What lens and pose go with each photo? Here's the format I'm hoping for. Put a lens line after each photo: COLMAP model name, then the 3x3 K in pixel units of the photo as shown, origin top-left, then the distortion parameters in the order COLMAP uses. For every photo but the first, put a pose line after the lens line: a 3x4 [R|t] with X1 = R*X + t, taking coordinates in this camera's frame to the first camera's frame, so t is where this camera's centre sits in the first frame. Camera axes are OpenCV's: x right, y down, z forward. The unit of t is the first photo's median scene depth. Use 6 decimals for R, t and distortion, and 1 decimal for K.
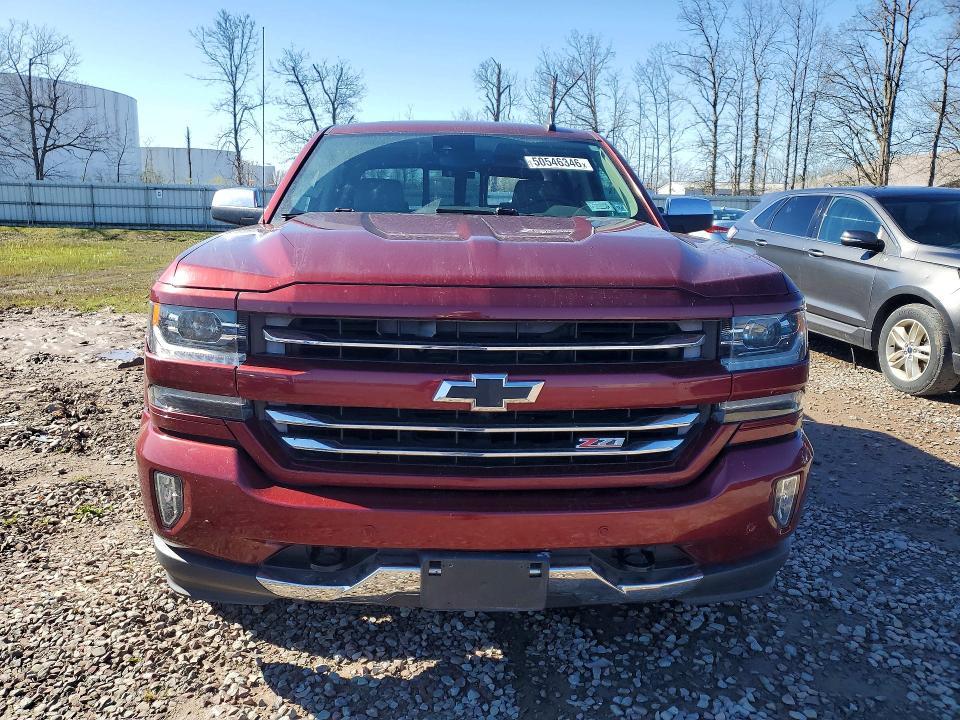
lens RADIAL K [[735.1, 0, 467.0], [0, 735.1, 359.8], [0, 0, 1]] dist [0.005021, 0.006666]
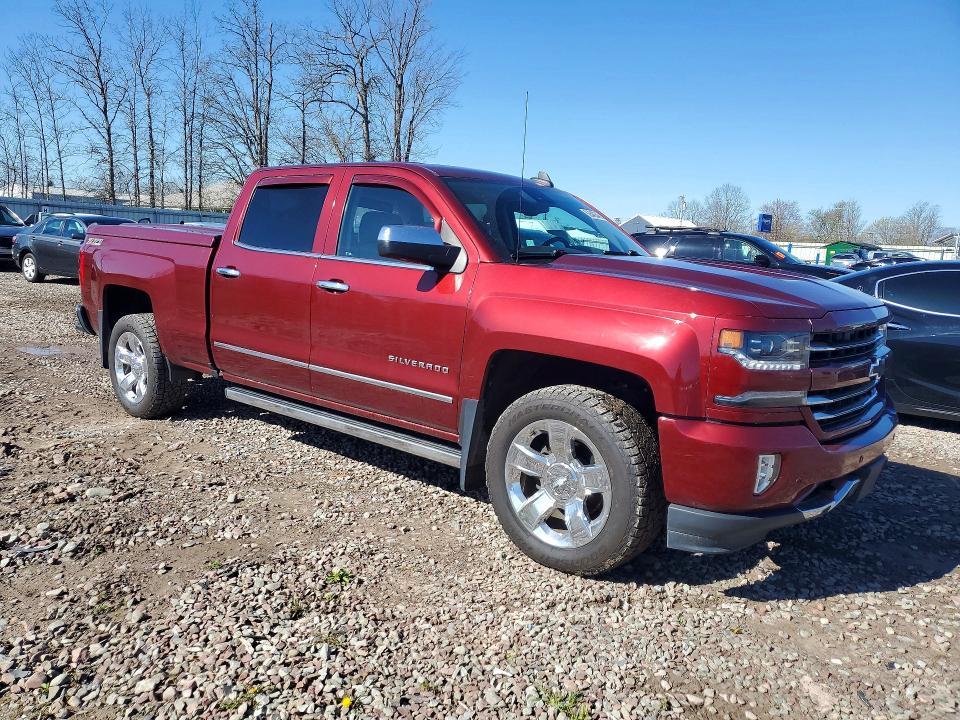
lens RADIAL K [[735.1, 0, 467.0], [0, 735.1, 359.8], [0, 0, 1]] dist [0.005021, 0.006666]
pose [[0.676871, -0.095252, 0.729913, -0.074930], [0.104942, 0.993951, 0.032392, -0.005913], [-0.728583, 0.054673, 0.682772, 0.017740]]
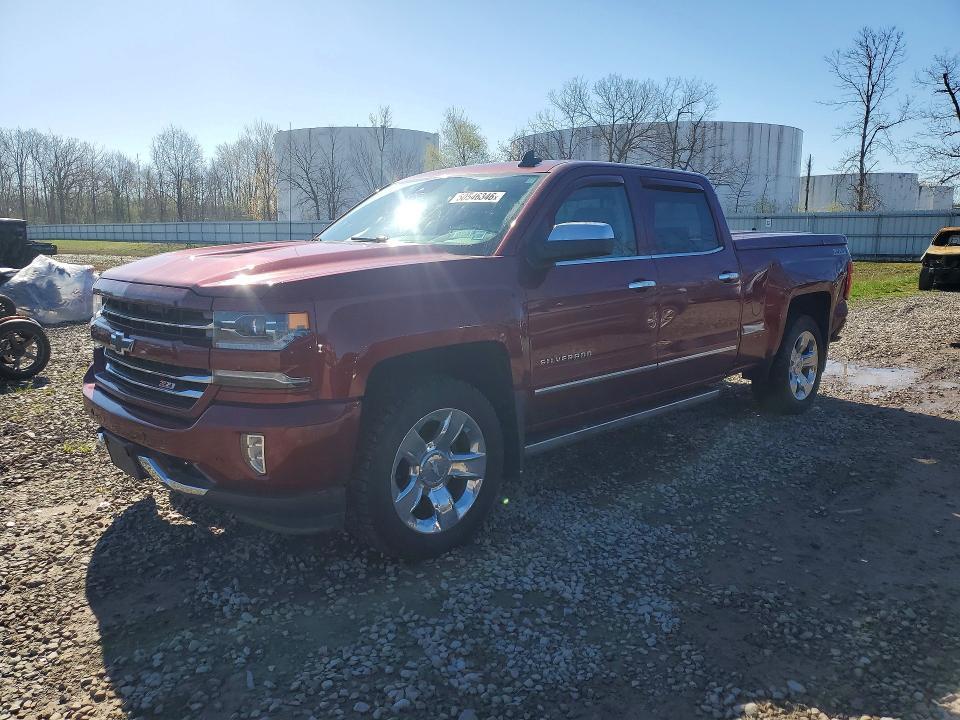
lens RADIAL K [[735.1, 0, 467.0], [0, 735.1, 359.8], [0, 0, 1]] dist [0.005021, 0.006666]
pose [[0.679771, 0.104423, -0.725952, 0.069392], [-0.131756, 0.991096, 0.019187, -0.002164], [0.721492, 0.082605, 0.687477, 0.014599]]
